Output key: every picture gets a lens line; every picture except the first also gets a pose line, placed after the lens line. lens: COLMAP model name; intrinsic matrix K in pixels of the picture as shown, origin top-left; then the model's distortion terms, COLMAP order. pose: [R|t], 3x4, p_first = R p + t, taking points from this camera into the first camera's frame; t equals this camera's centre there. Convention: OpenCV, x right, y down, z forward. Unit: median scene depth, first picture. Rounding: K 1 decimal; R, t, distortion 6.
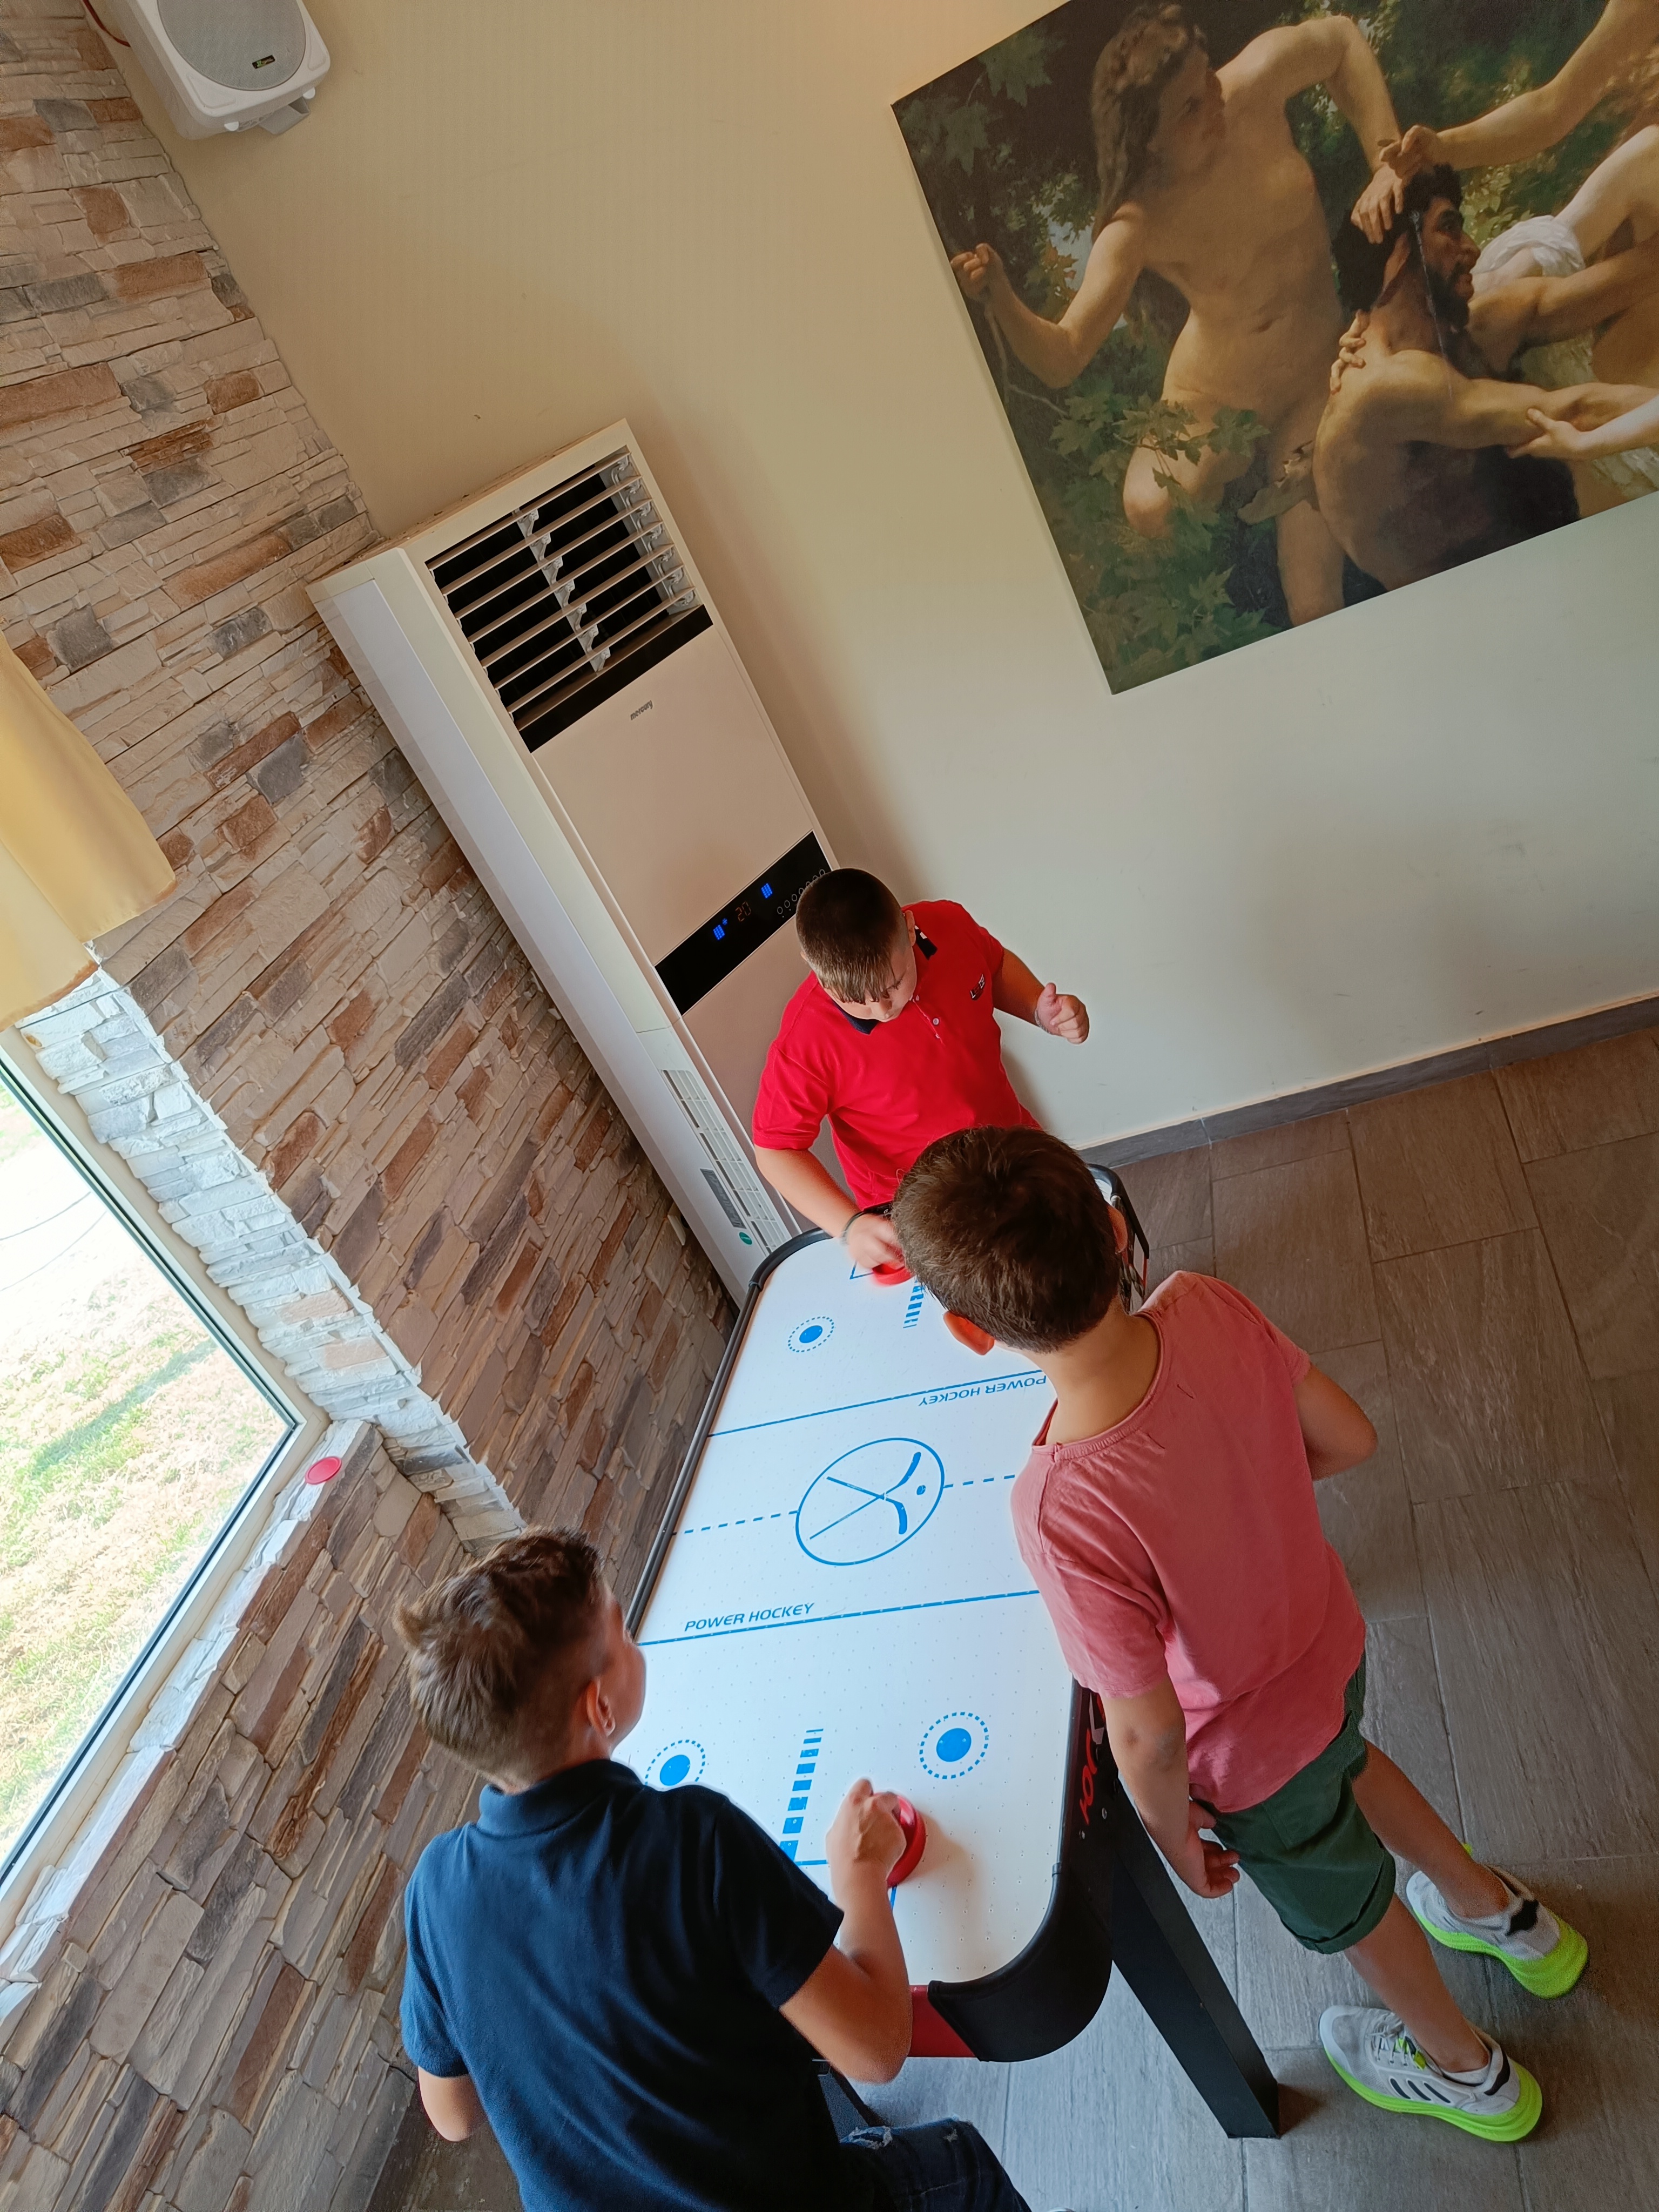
lens RADIAL K [[1520.9, 0, 829.5], [0, 1520.9, 1106.0], [0, 0, 1]] dist [0.007946, 0.000343]
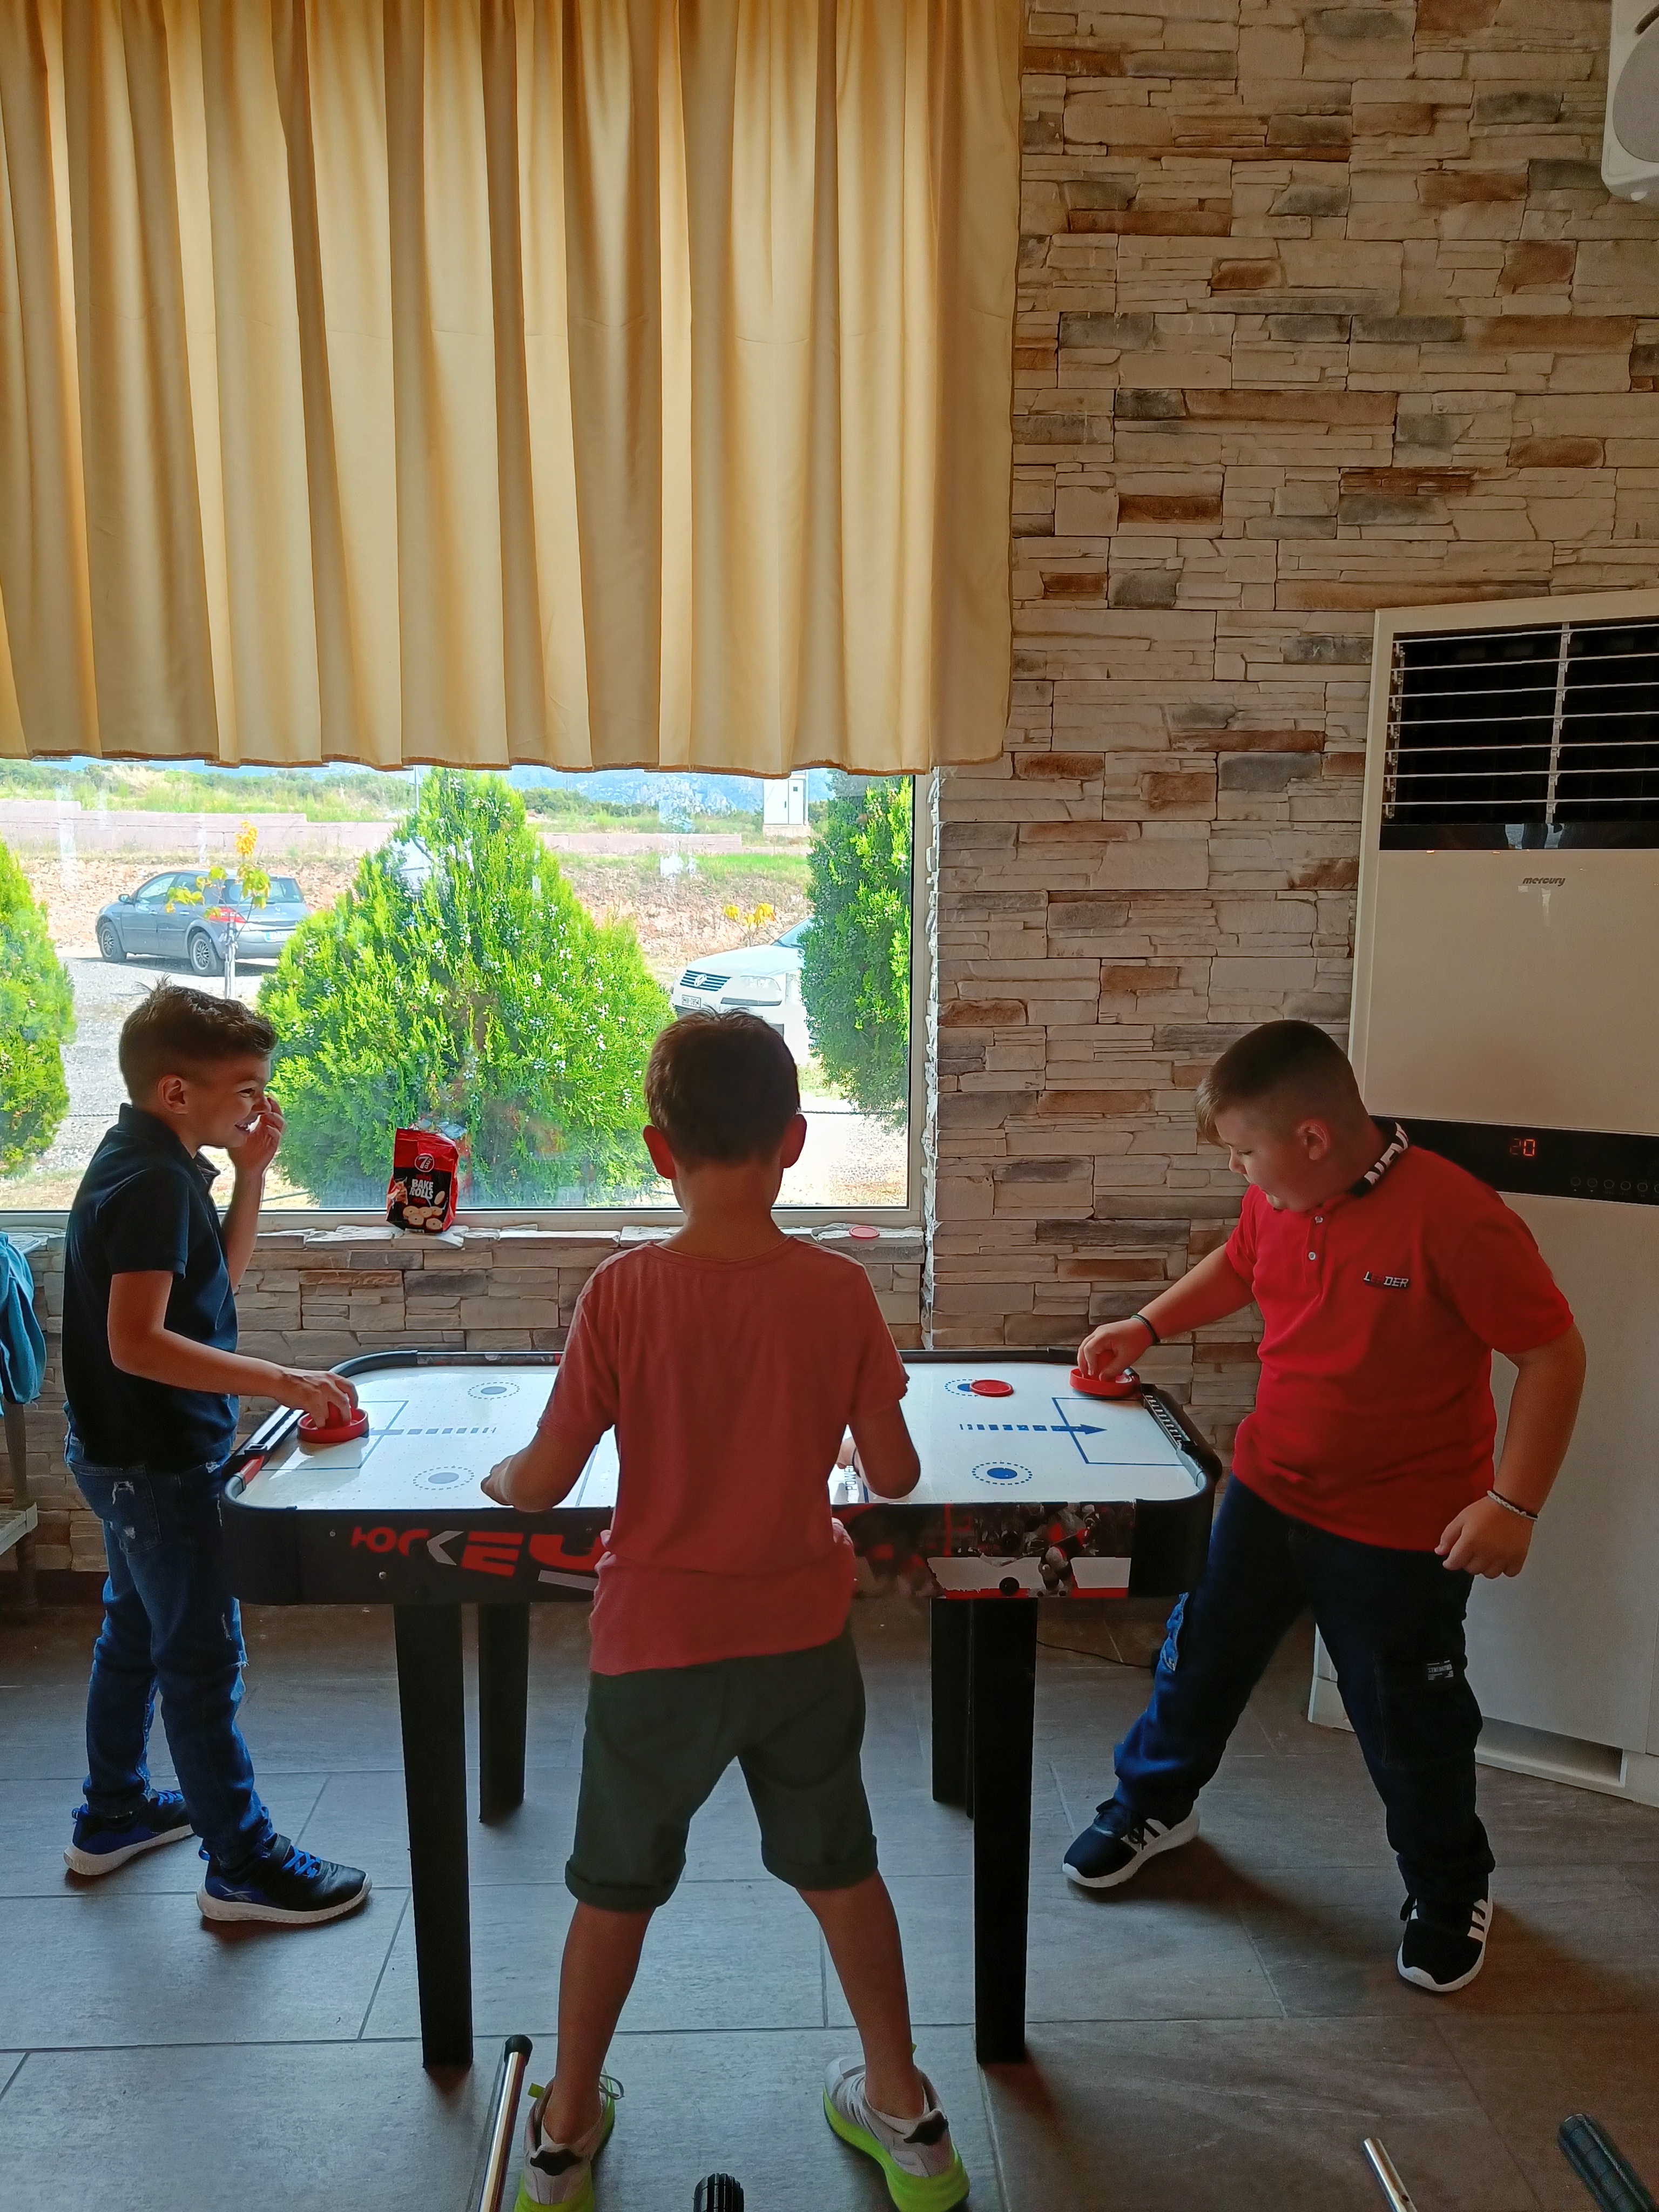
lens RADIAL K [[1530.6, 0, 823.4], [0, 1530.6, 1142.3], [0, 0, 1]] dist [-0.006503, 0.001191]
pose [[0.221363, 0.569651, -0.791515, 0.588935], [-0.560280, 0.738613, 0.374884, -0.258602], [0.798176, 0.360485, 0.482665, 0.319307]]
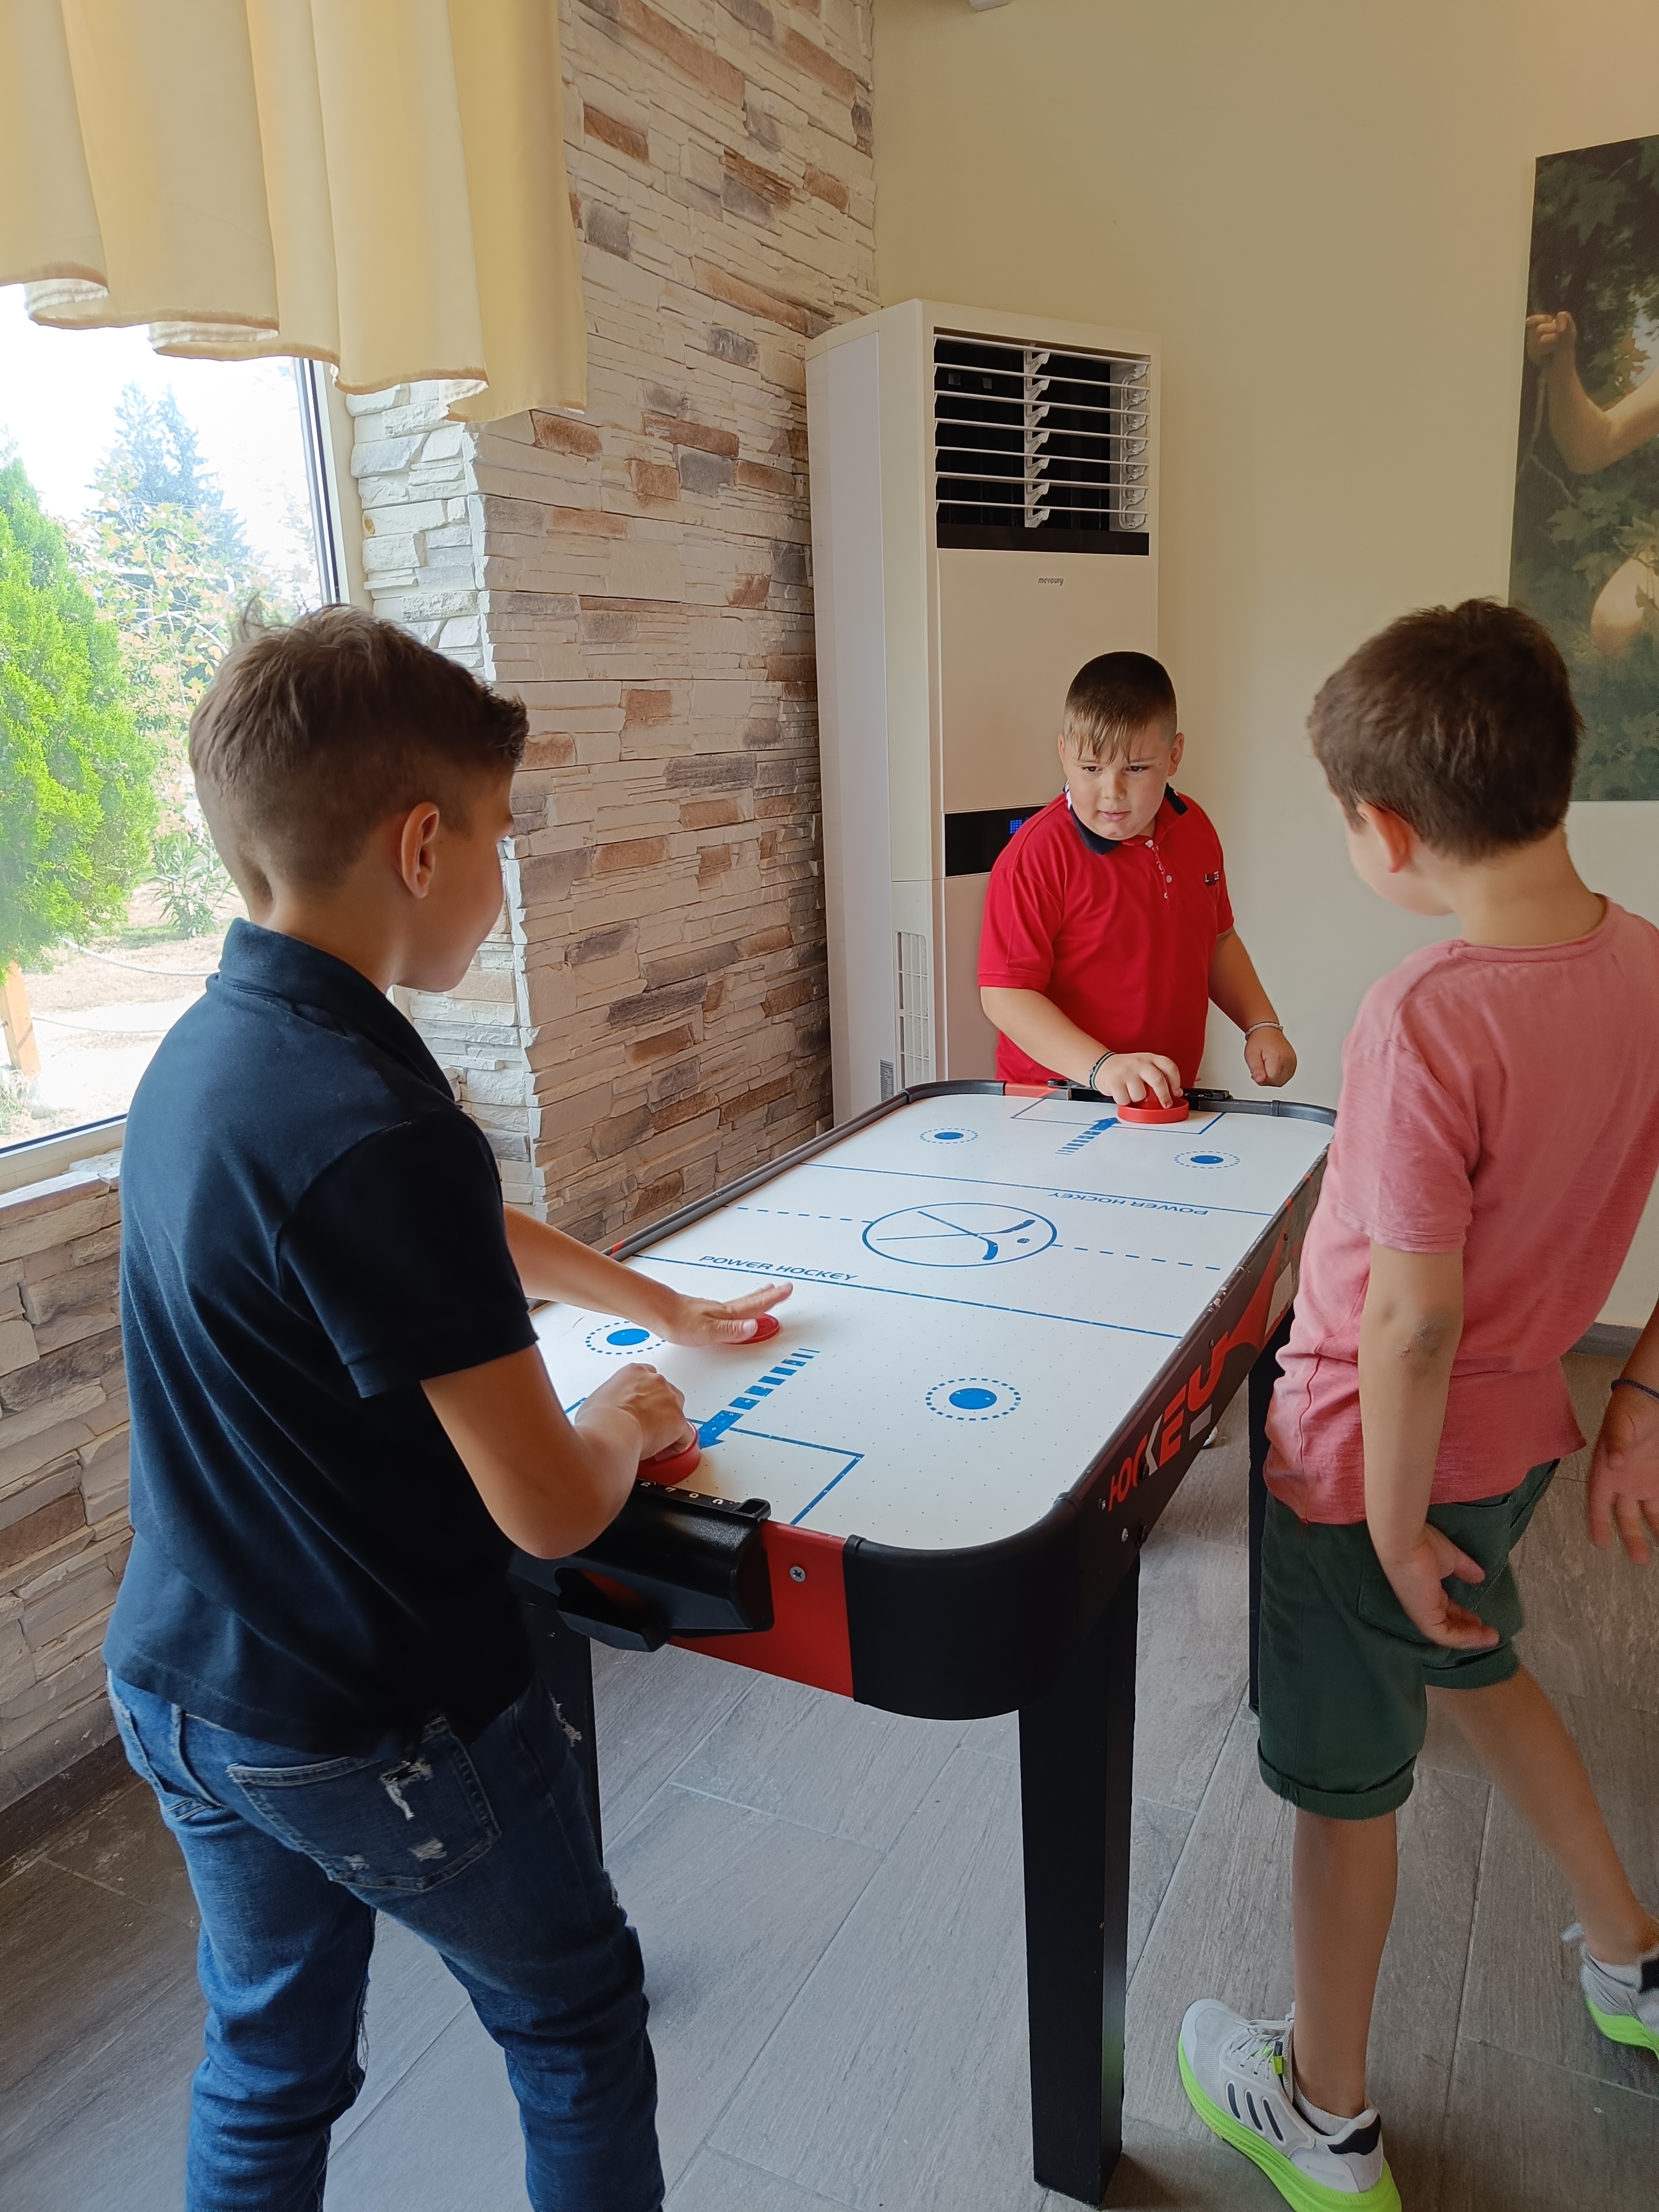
lens RADIAL K [[1502.4, 0, 867.5], [0, 1502.4, 1081.3], [0, 0, 1]] dist [0.028803, -0.030666]
pose [[0.892178, 0.433805, -0.125823, 0.035413], [-0.450307, 0.875985, -0.172839, 0.255529], [0.035241, 0.210862, 0.976880, 0.119419]]
